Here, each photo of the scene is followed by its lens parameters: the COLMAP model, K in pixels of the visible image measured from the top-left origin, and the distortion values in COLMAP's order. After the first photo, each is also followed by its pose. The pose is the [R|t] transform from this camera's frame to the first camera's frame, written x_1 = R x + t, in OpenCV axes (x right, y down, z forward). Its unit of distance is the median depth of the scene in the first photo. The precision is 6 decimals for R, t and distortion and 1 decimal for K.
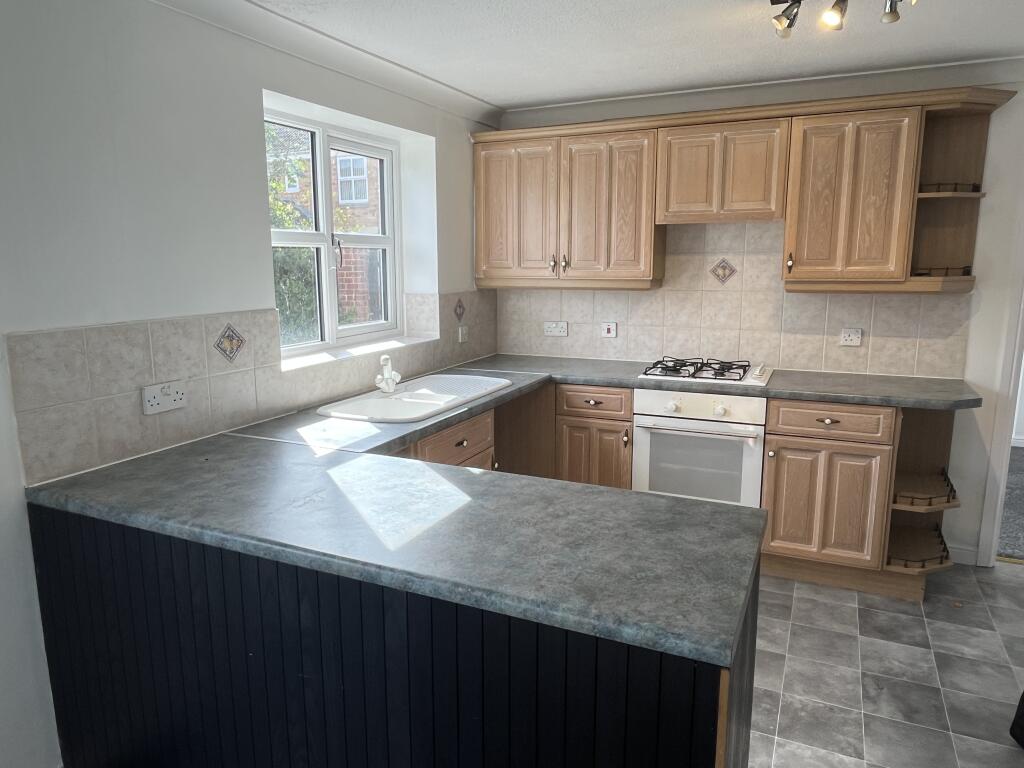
lens RADIAL K [[692.4, 0, 512.6], [0, 692.4, 388.5], [0, 0, 1]] dist [-0.003641, -0.001848]
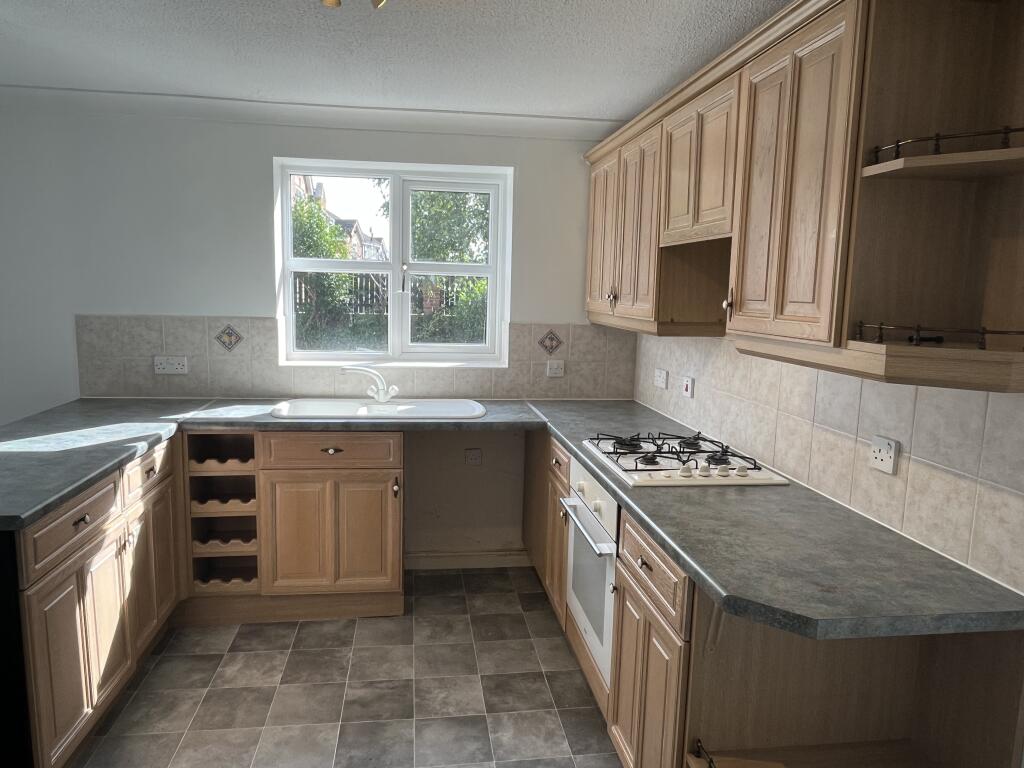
lens RADIAL K [[692.4, 0, 509.3], [0, 692.4, 382.6], [0, 0, 1]] dist [-0.003641, -0.001848]
pose [[0.536050, 0.135135, -0.833300, 1.047387], [-0.184804, 0.981946, 0.040359, -0.131886], [0.823710, 0.132363, 0.551346, 0.661458]]
